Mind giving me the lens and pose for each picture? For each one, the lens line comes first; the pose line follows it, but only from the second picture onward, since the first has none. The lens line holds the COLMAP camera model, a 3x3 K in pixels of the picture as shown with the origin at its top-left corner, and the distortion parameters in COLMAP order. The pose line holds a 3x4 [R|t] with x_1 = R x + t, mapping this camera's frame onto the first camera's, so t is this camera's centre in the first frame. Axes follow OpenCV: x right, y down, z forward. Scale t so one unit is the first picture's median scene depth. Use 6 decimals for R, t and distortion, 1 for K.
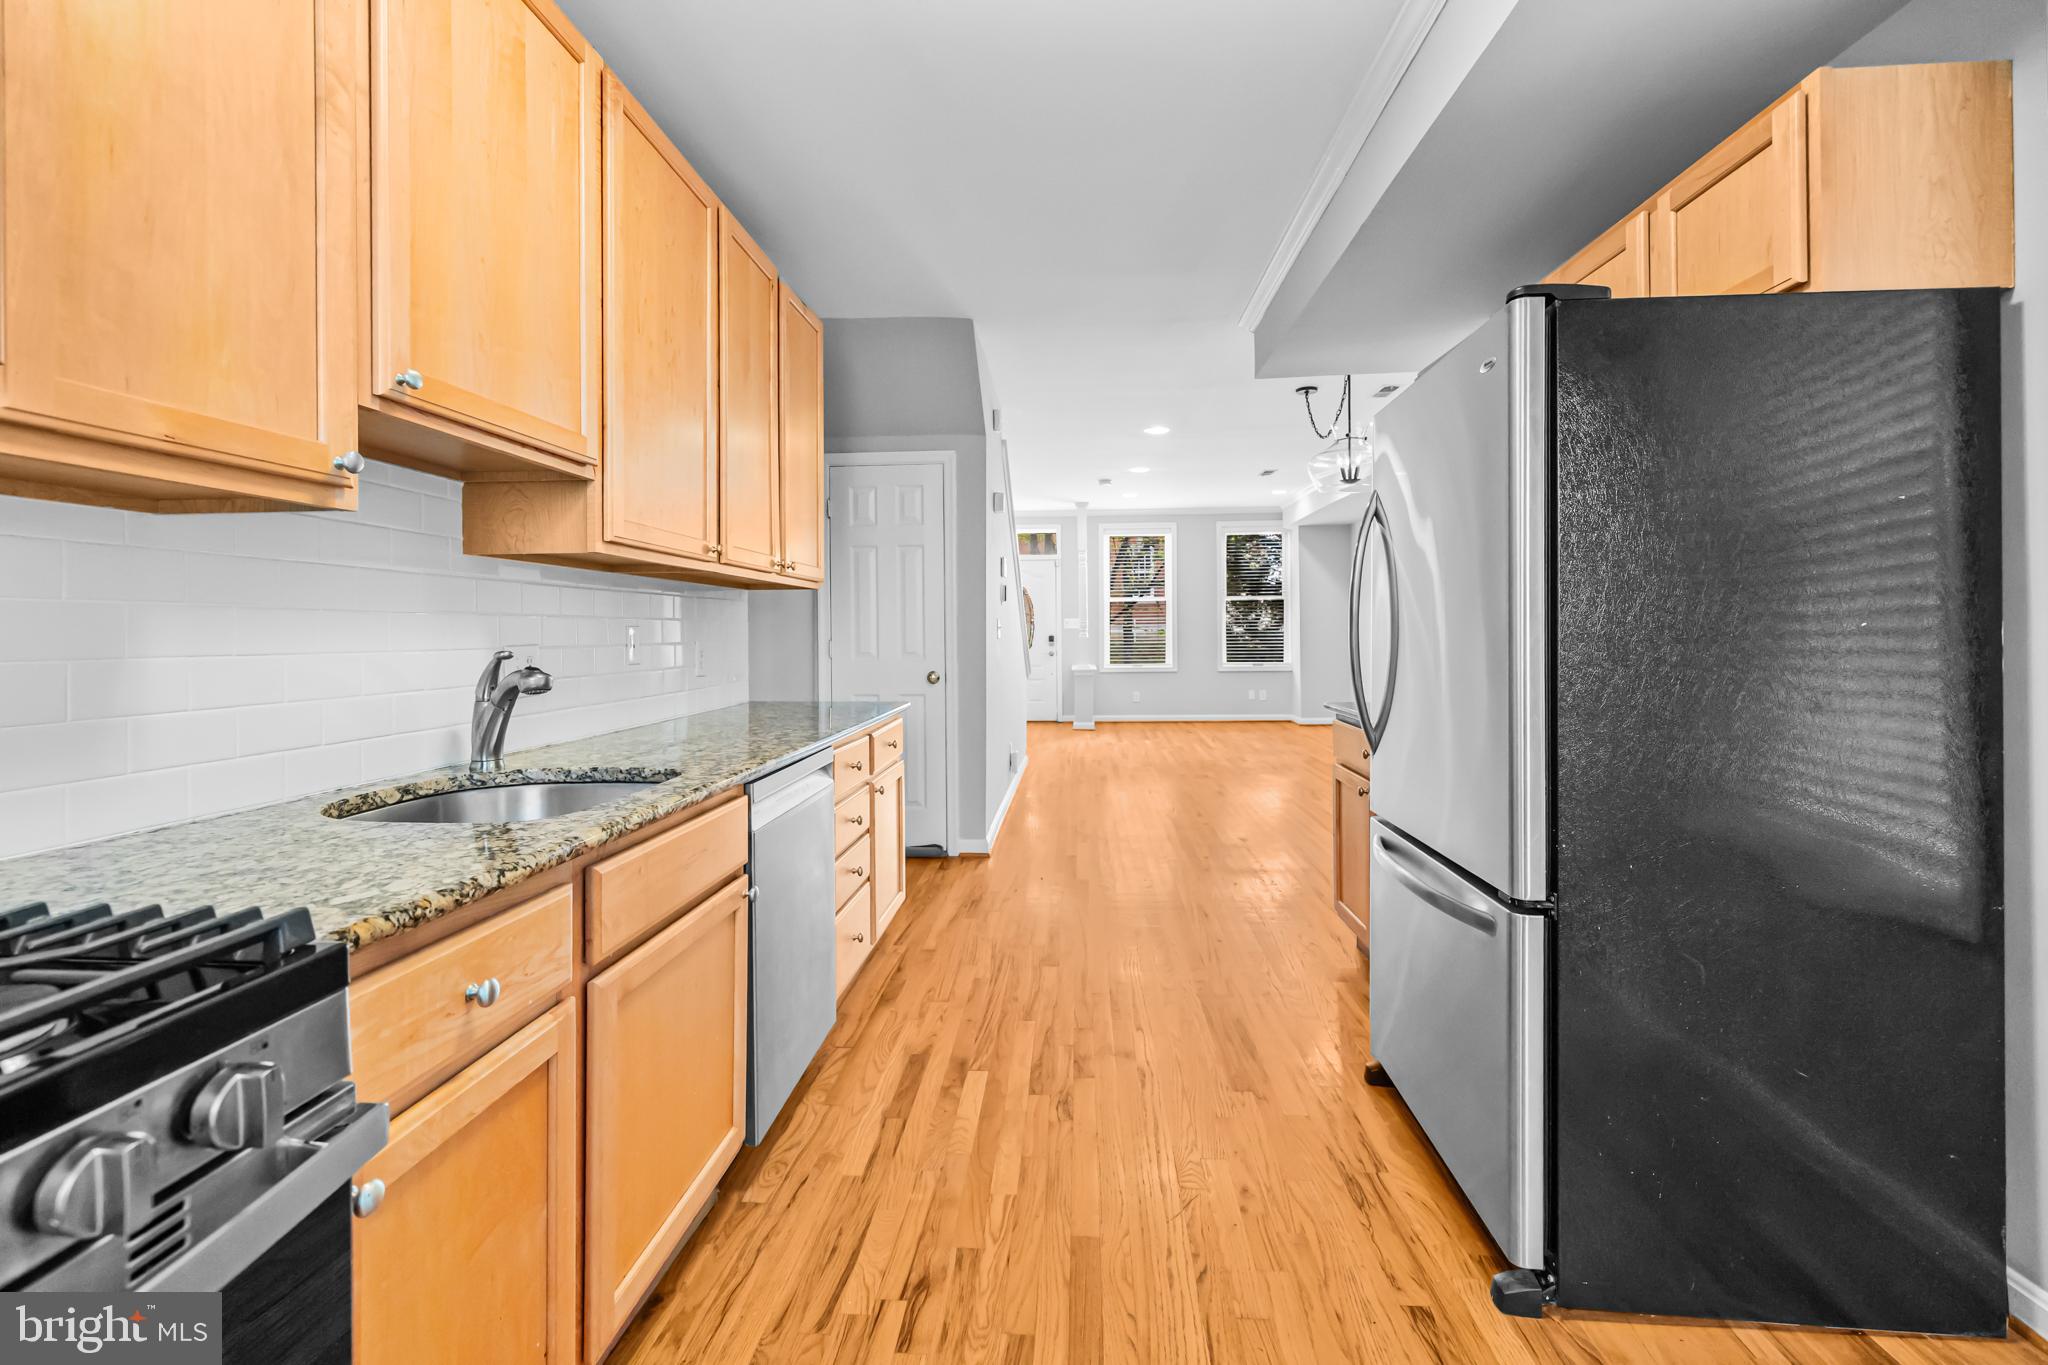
lens RADIAL K [[884.0, 0, 1035.3], [0, 884.0, 635.0], [0, 0, 1]] dist [0.001046, 0.000354]
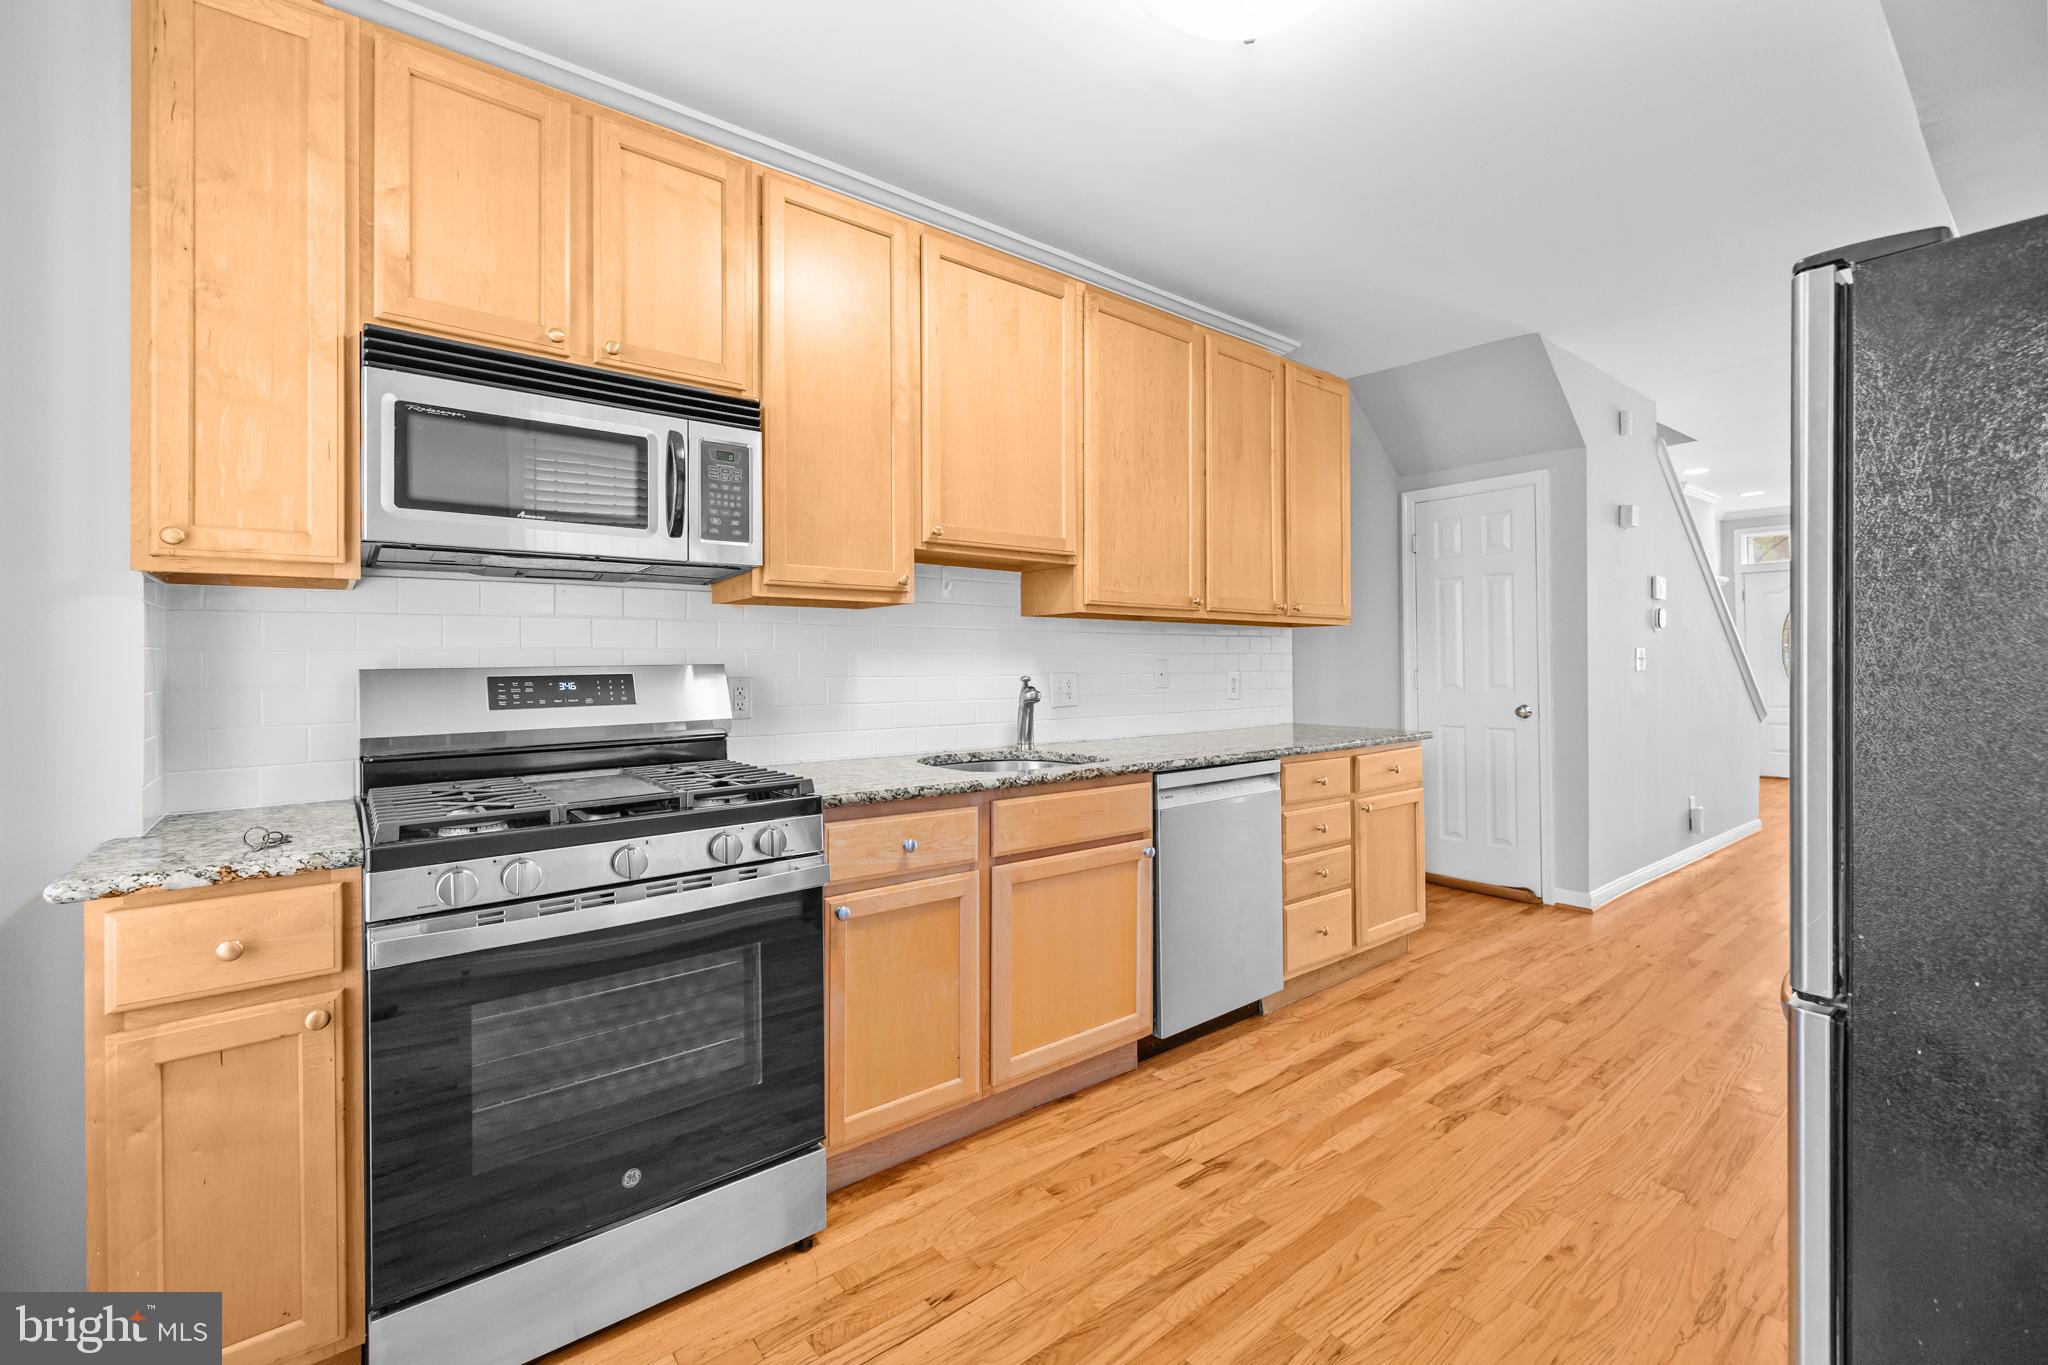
lens RADIAL K [[884.0, 0, 1024.1], [0, 884.0, 664.8], [0, 0, 1]] dist [0.001046, 0.000354]
pose [[0.674736, 0.004815, -0.738043, 0.535797], [-0.003559, 0.999988, 0.003270, -0.008264], [0.738050, 0.000420, 0.674746, -0.086272]]
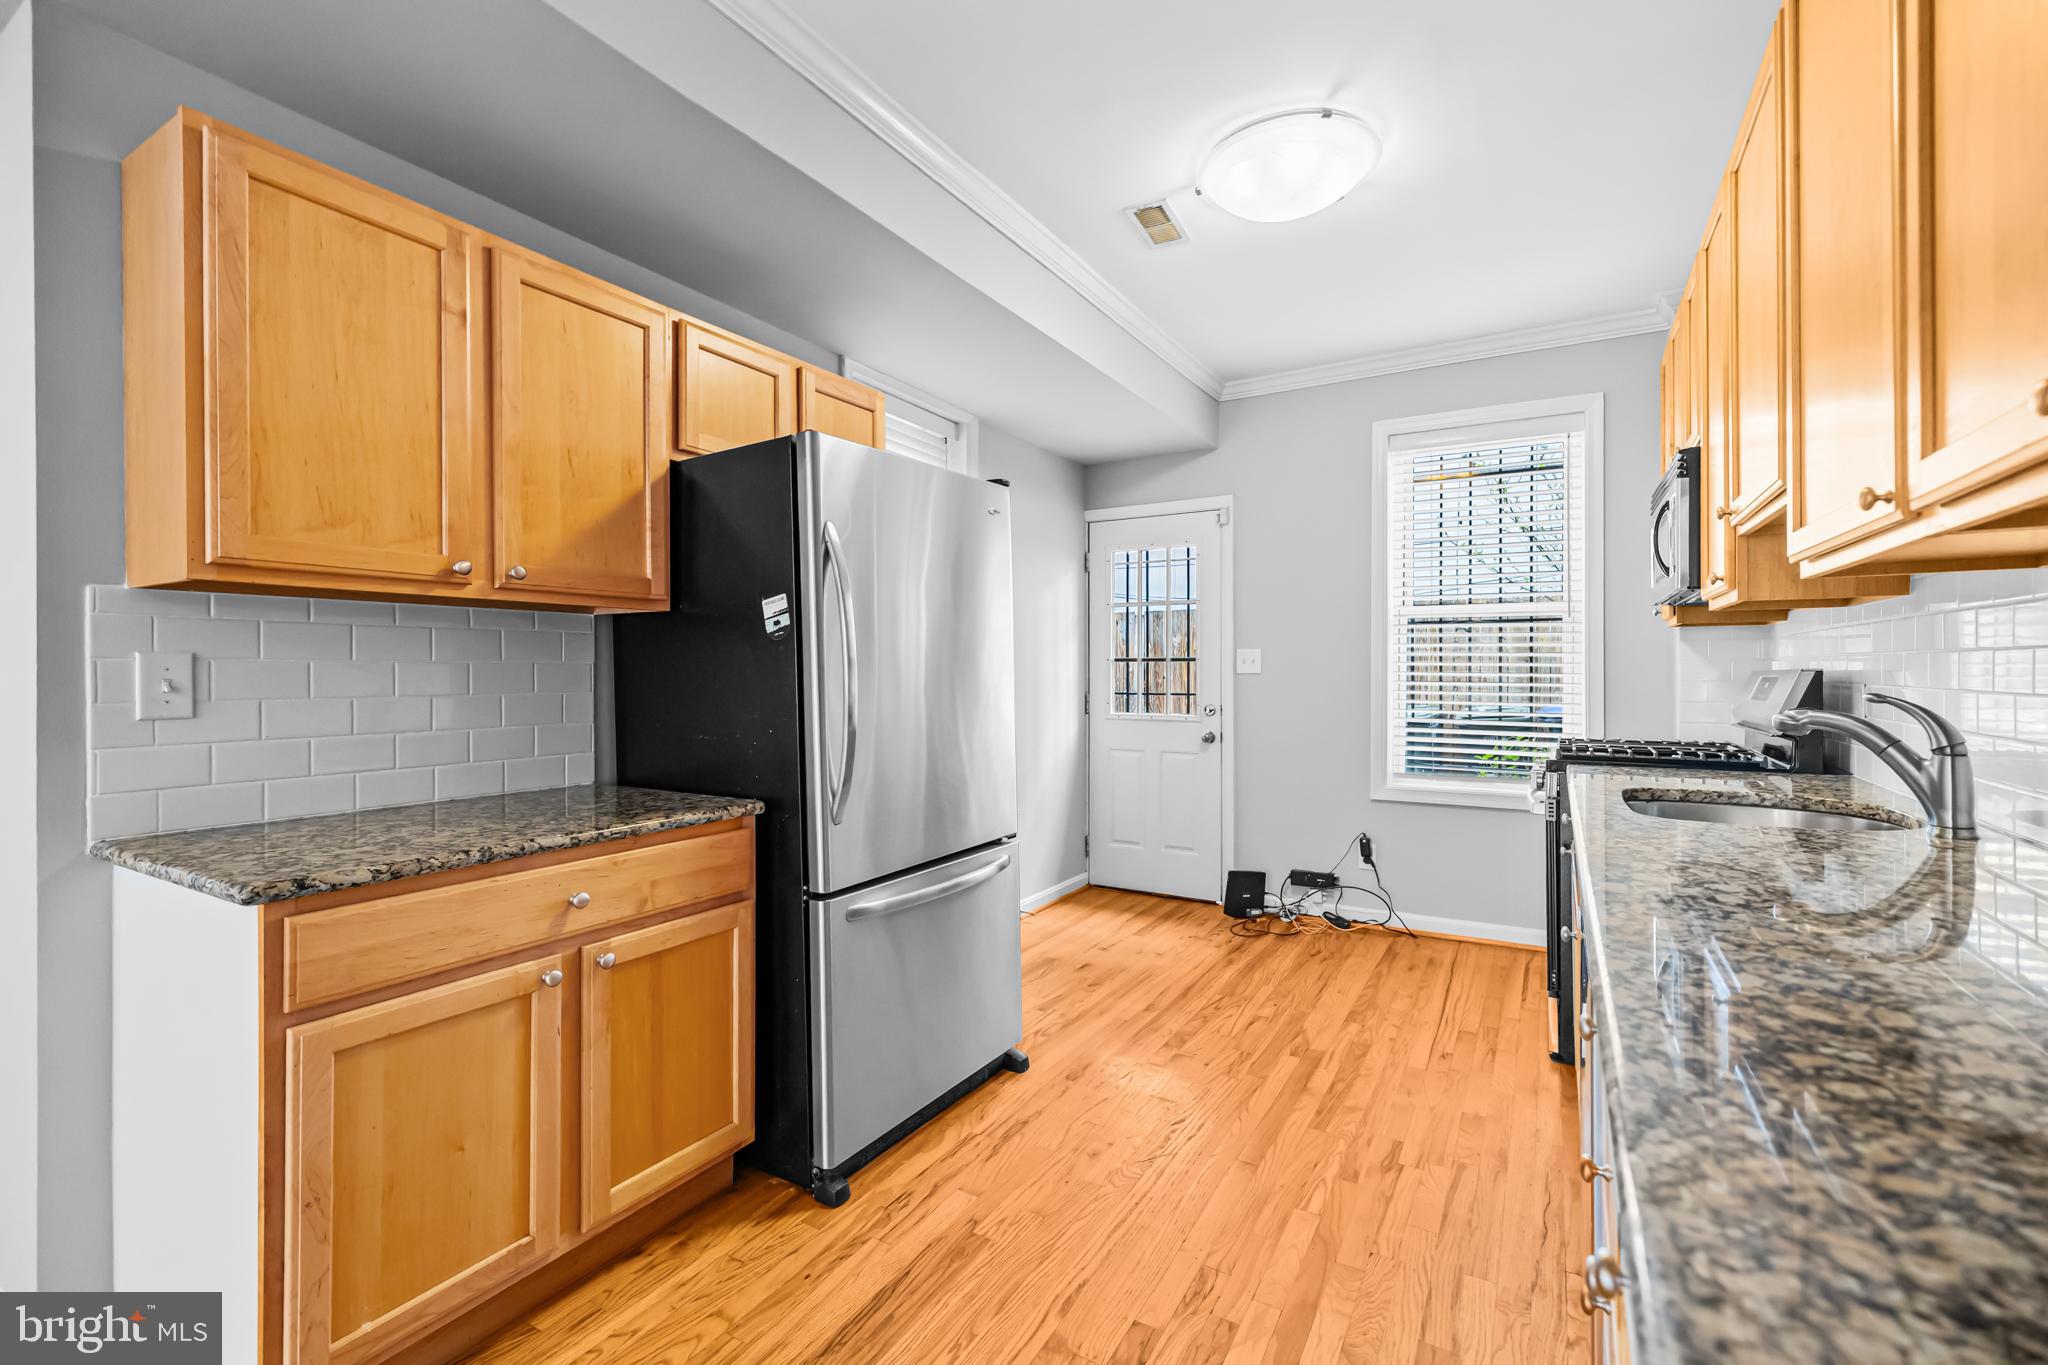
lens RADIAL K [[884.0, 0, 1024.4], [0, 884.0, 674.6], [0, 0, 1]] dist [0.001046, 0.000354]
pose [[-0.884698, 0.007347, 0.466107, -0.227109], [0.010484, 0.999936, 0.004138, -0.013669], [-0.466047, 0.008548, -0.884719, 2.032317]]
